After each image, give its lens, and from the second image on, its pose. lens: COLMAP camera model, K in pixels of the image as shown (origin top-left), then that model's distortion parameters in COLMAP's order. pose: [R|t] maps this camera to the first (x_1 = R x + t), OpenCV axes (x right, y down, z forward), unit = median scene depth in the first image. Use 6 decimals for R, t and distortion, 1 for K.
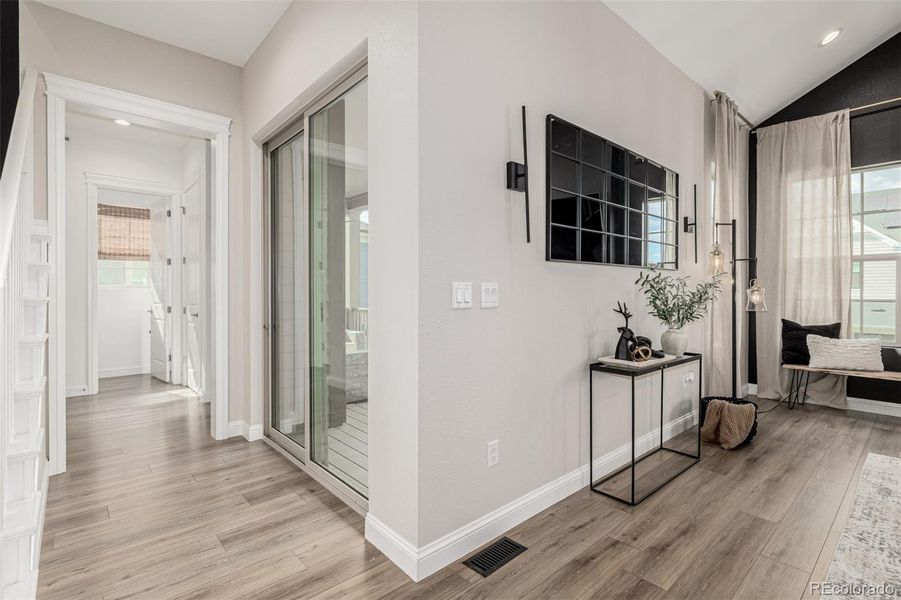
lens RADIAL K [[418.1, 0, 449.8], [0, 418.1, 294.3], [0, 0, 1]] dist [-0.004897, 0.000058]
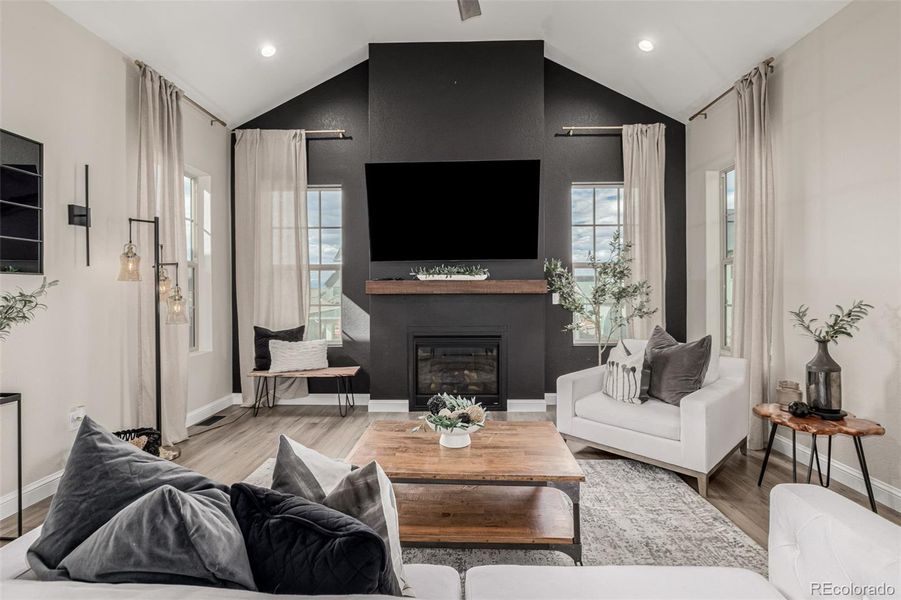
lens RADIAL K [[418.1, 0, 449.5], [0, 418.1, 293.2], [0, 0, 1]] dist [-0.004897, 0.000058]
pose [[0.677543, -0.007929, 0.735440, 0.404997], [0.010782, 0.999942, 0.000848, -0.014987], [-0.735404, 0.007355, 0.677589, -0.018705]]
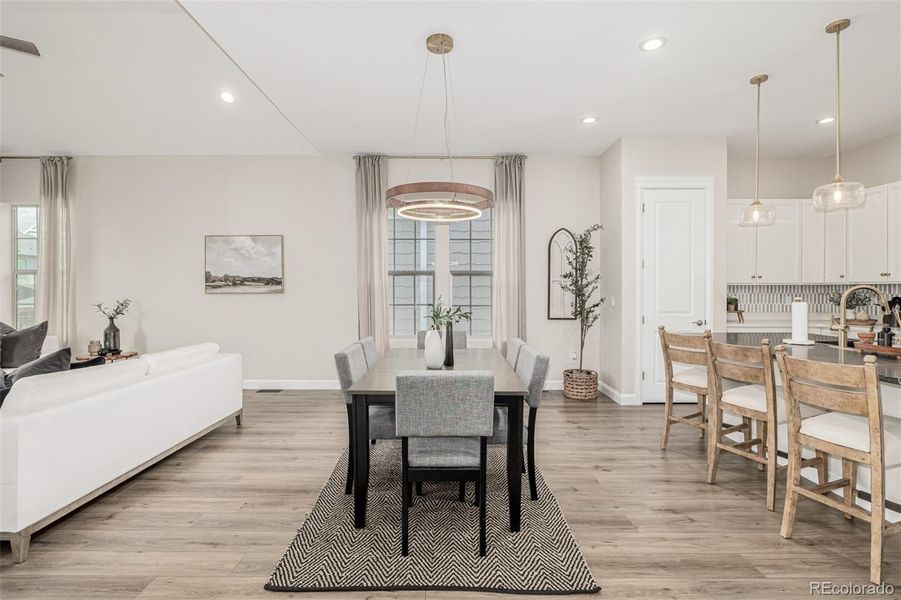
lens RADIAL K [[418.1, 0, 443.8], [0, 418.1, 291.5], [0, 0, 1]] dist [-0.004897, 0.000058]
pose [[-0.748745, -0.004561, 0.662842, -0.358959], [-0.000511, 0.999980, 0.006303, -0.027997], [-0.662858, 0.004380, -0.748733, 0.262725]]
